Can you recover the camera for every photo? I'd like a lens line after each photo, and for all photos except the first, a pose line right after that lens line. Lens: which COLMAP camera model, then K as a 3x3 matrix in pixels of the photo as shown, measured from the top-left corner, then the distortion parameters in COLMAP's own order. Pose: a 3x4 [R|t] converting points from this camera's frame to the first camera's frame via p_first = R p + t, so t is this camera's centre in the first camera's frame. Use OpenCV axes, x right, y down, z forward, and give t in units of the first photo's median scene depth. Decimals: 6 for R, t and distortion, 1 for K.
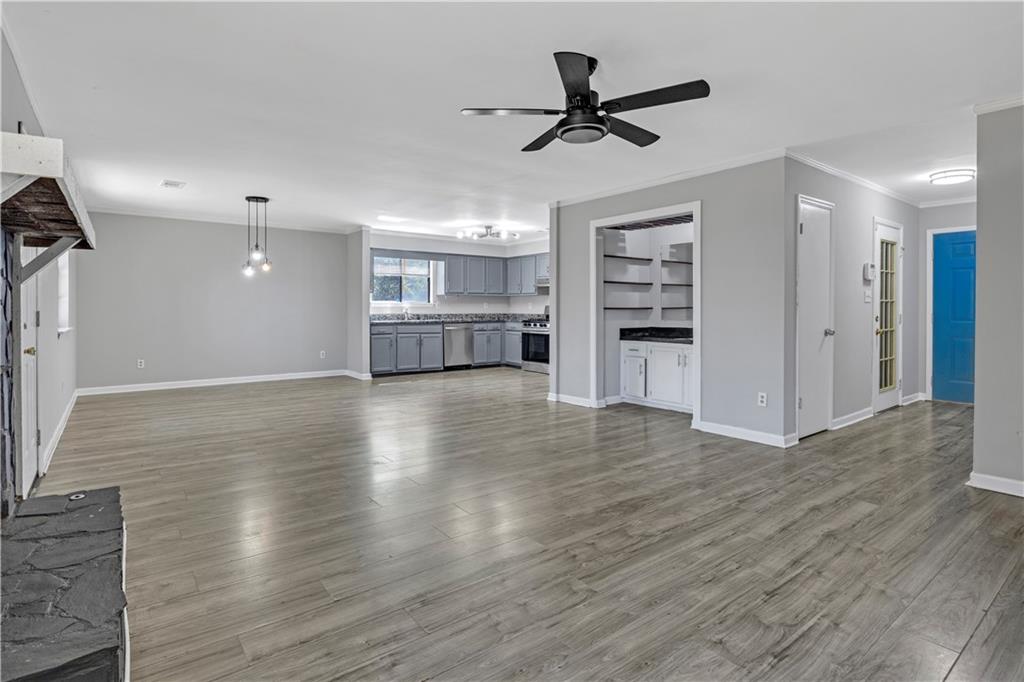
lens RADIAL K [[518.1, 0, 522.7], [0, 518.1, 320.1], [0, 0, 1]] dist [-0.008840, -0.000033]
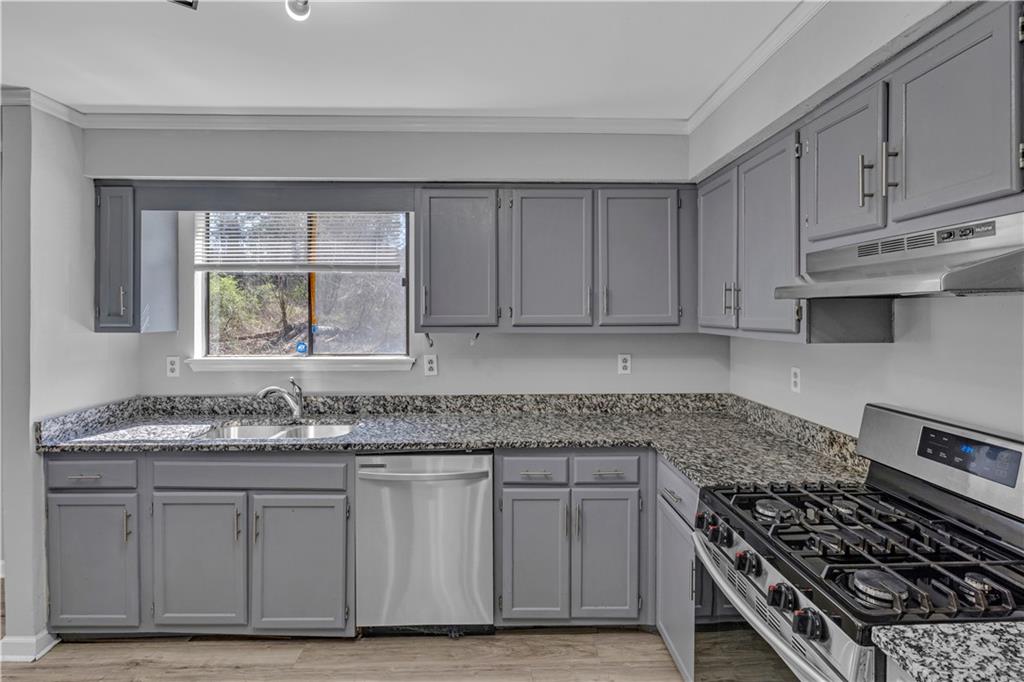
lens RADIAL K [[518.1, 0, 515.3], [0, 518.1, 314.6], [0, 0, 1]] dist [-0.008840, -0.000033]
pose [[0.795483, 0.001425, -0.605974, 0.084073], [-0.011972, 0.999839, -0.013365, -0.082884], [0.605858, 0.017887, 0.795372, 1.220257]]
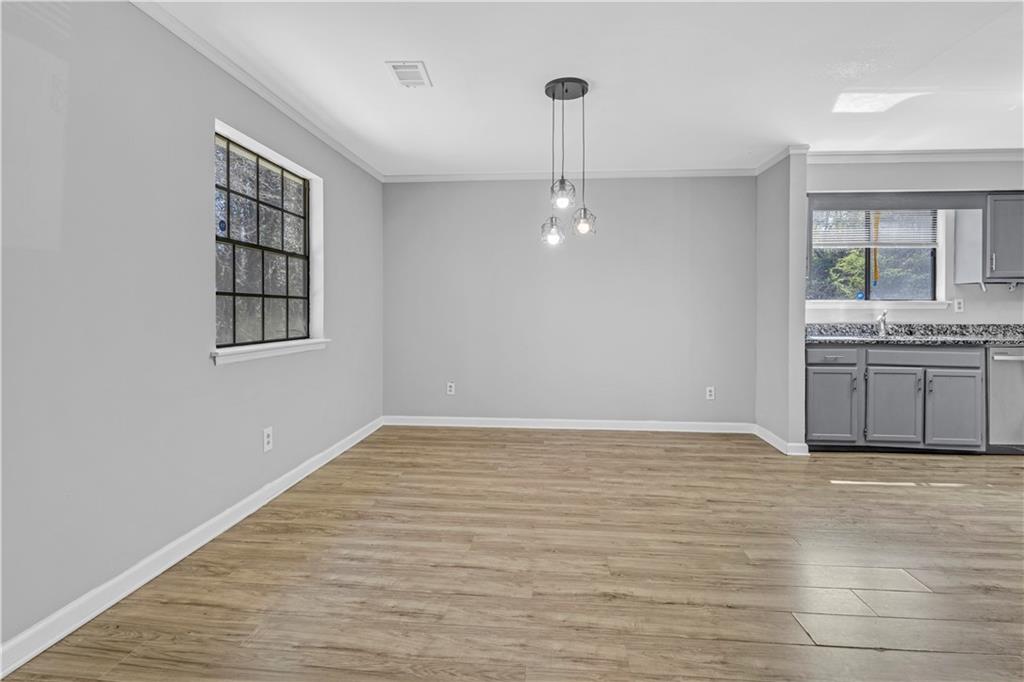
lens RADIAL K [[518.1, 0, 506.5], [0, 518.1, 315.2], [0, 0, 1]] dist [-0.008840, -0.000033]
pose [[0.718379, 0.005489, -0.695630, -0.205343], [-0.016663, 0.999818, -0.009318, -0.013011], [0.695452, 0.018285, 0.718340, 0.584604]]
